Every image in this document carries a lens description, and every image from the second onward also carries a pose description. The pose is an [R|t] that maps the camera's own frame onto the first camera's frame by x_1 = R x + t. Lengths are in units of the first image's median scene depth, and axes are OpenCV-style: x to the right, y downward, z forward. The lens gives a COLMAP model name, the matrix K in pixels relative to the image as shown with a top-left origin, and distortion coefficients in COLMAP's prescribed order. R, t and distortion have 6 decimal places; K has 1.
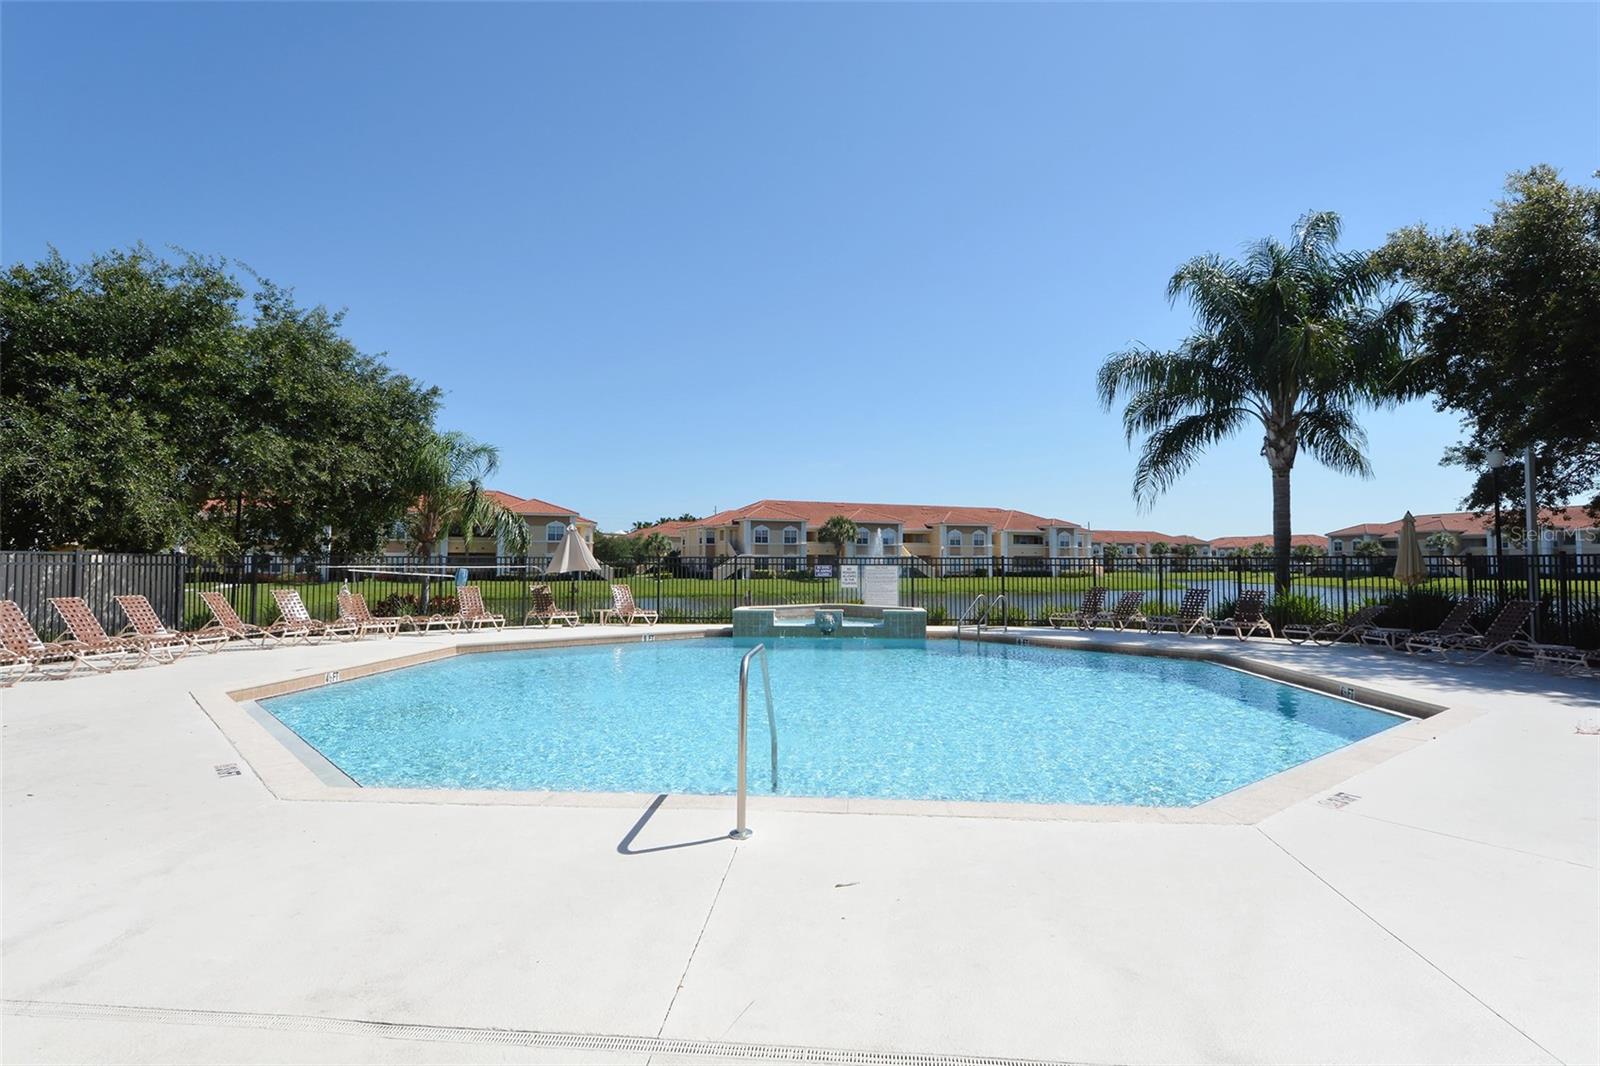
lens RADIAL K [[838.6, 0, 804.5], [0, 838.6, 515.9], [0, 0, 1]] dist [0.010087, -0.000781]
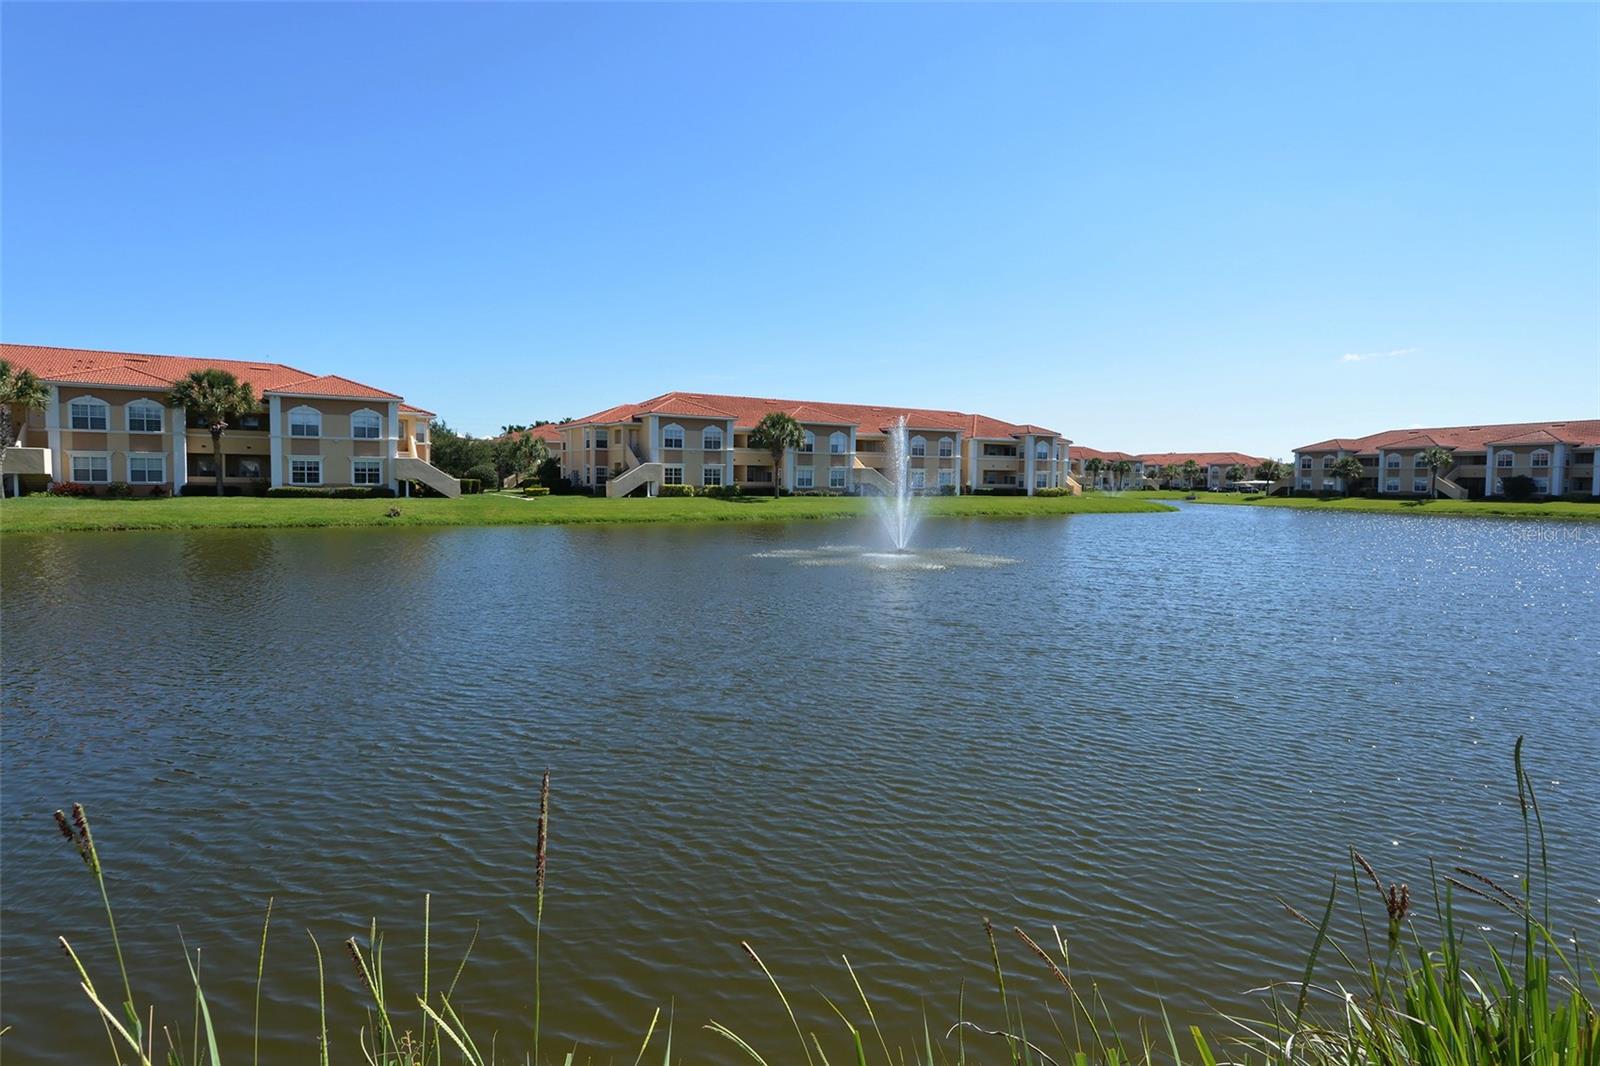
lens RADIAL K [[838.6, 0, 804.5], [0, 838.6, 515.9], [0, 0, 1]] dist [0.010087, -0.000781]
pose [[0.991089, 0.003709, 0.133149, -0.147430], [-0.017133, 0.994858, 0.099819, 0.068436], [-0.132094, -0.101210, 0.986057, 1.076872]]
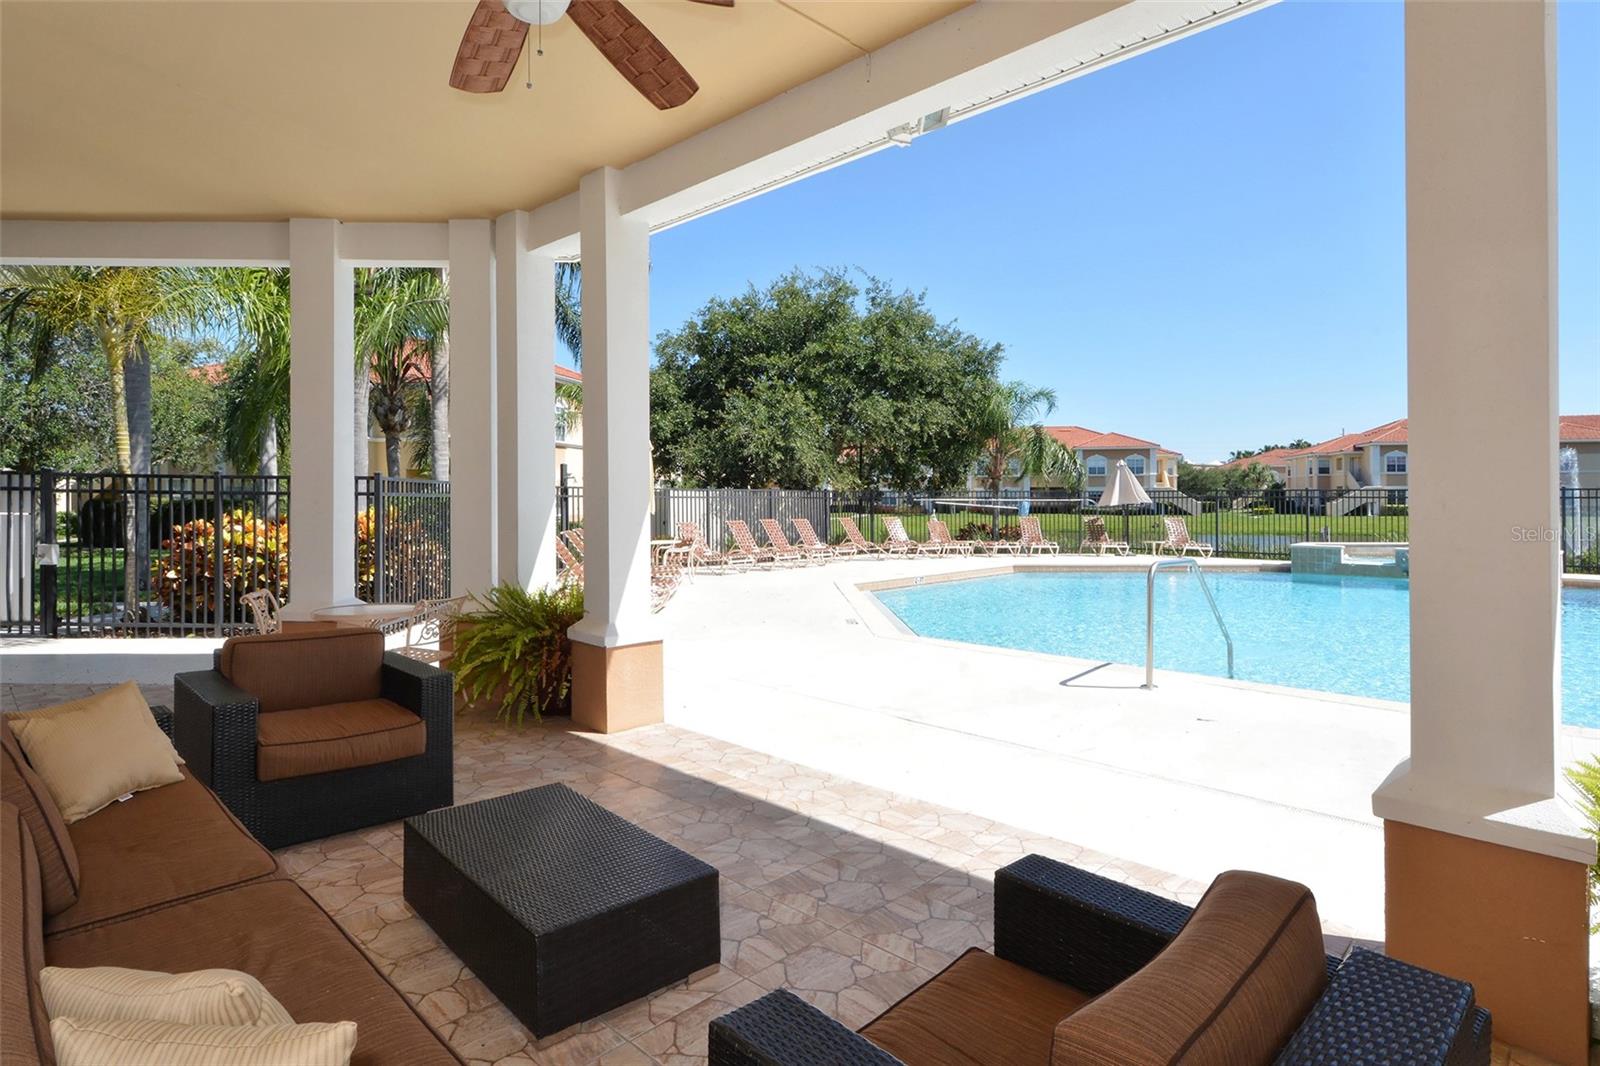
lens RADIAL K [[860.0, 0, 794.6], [0, 860.0, 488.8], [0, 0, 1]] dist [0.014634, -0.000064]
pose [[0.779488, -0.008672, -0.626357, 0.083853], [0.037483, 0.998758, 0.032818, -0.004618], [0.625294, -0.049059, 0.778845, -0.107999]]
